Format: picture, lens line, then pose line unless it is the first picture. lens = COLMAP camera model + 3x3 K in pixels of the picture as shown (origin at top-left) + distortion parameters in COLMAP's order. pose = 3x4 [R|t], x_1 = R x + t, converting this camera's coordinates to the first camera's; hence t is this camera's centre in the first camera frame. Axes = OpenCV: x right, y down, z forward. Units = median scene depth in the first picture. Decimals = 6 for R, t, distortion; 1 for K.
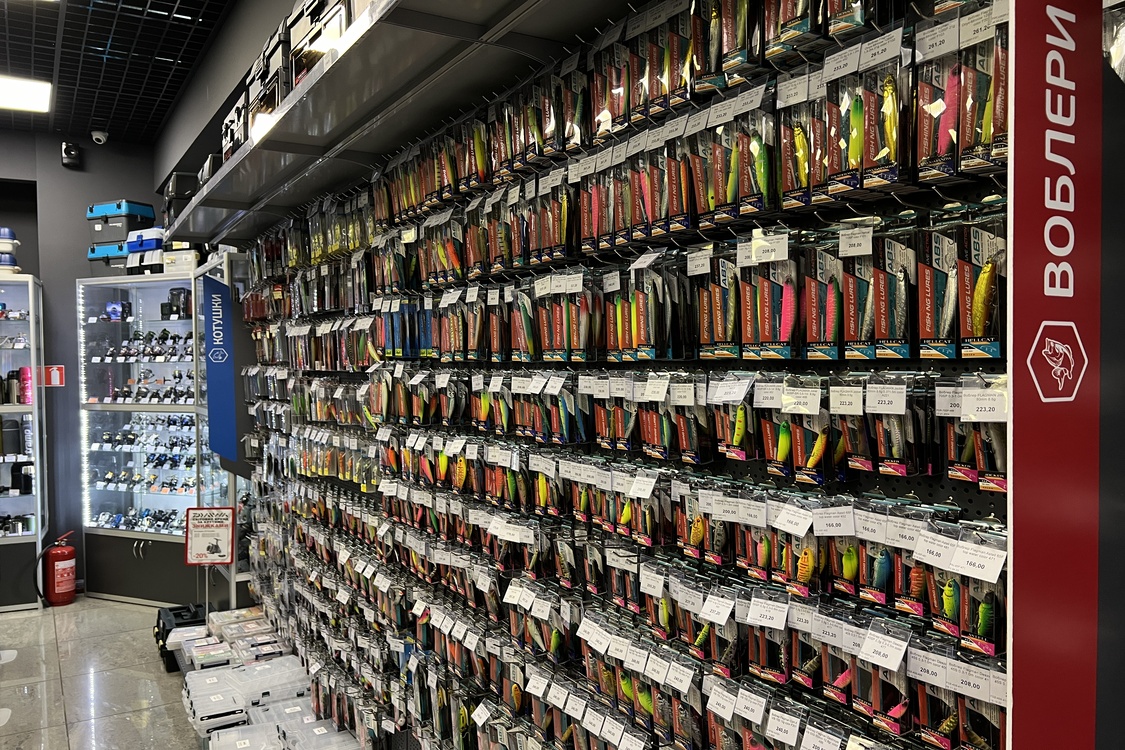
lens RADIAL K [[854.1, 0, 562.7], [0, 854.1, 377.3], [0, 0, 1]] dist [-0.000081, -0.002599]
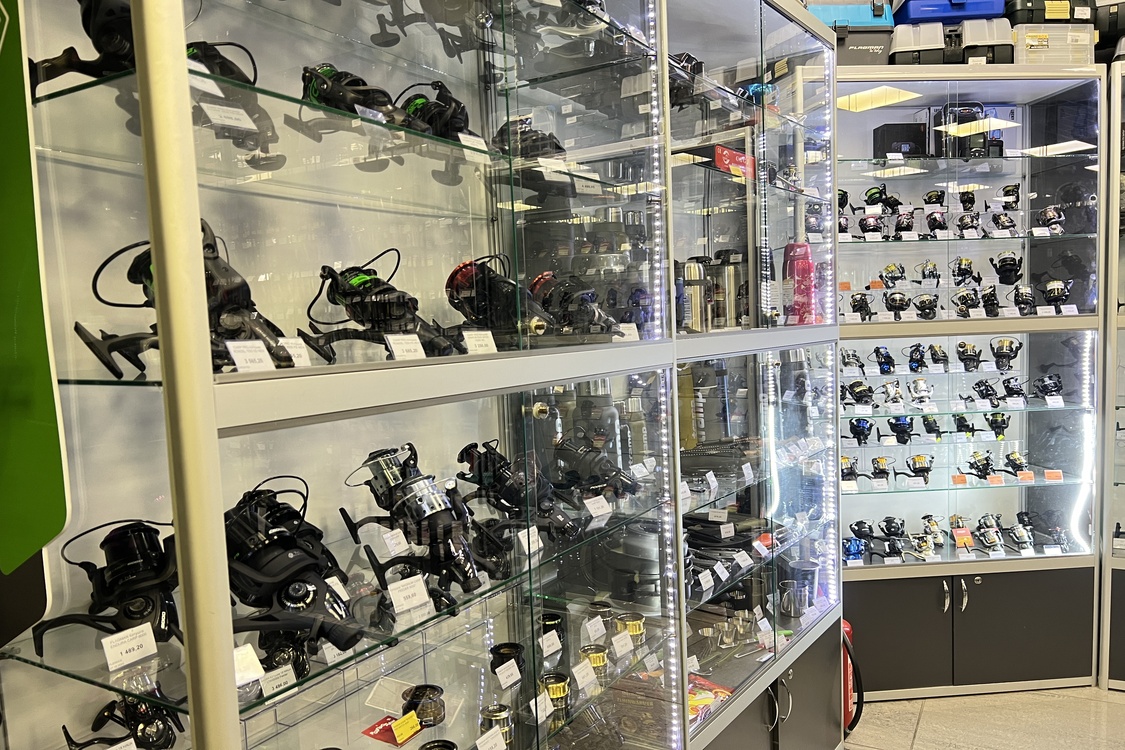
lens RADIAL K [[854.1, 0, 562.7], [0, 854.1, 375.9], [0, 0, 1]] dist [-0.000081, -0.002599]
pose [[0.889335, -0.079226, 0.450340, -0.949668], [0.041065, 0.994734, 0.093905, 0.005877], [-0.455408, -0.065020, 0.887906, 0.648074]]
